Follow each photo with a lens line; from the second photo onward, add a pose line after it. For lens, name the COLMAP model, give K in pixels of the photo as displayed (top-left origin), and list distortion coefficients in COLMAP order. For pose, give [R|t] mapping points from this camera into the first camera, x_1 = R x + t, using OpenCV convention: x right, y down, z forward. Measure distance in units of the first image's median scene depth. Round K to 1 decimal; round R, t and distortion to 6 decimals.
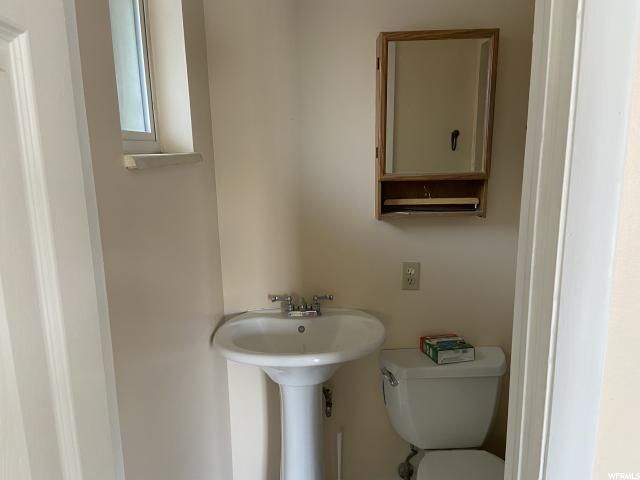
lens RADIAL K [[457.4, 0, 312.0], [0, 457.4, 232.3], [0, 0, 1]] dist [0.141603, -0.152711]
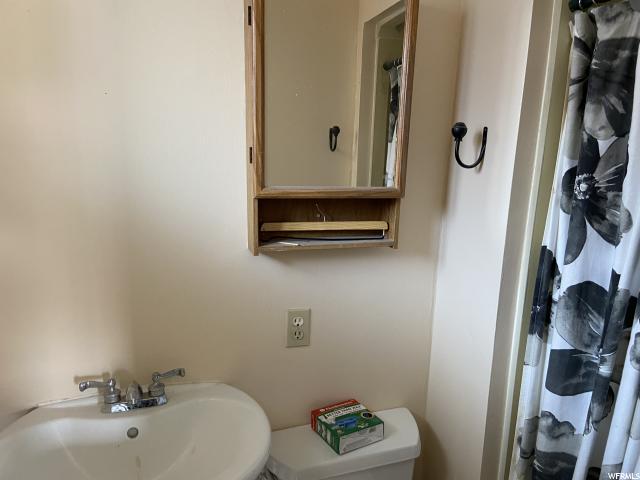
lens RADIAL K [[457.4, 0, 312.0], [0, 457.4, 232.3], [0, 0, 1]] dist [0.141603, -0.152711]
pose [[0.945945, -0.026688, 0.323229, 0.007673], [0.019501, 0.999486, 0.025452, -0.074314], [-0.323742, -0.017773, 0.945979, 0.332474]]
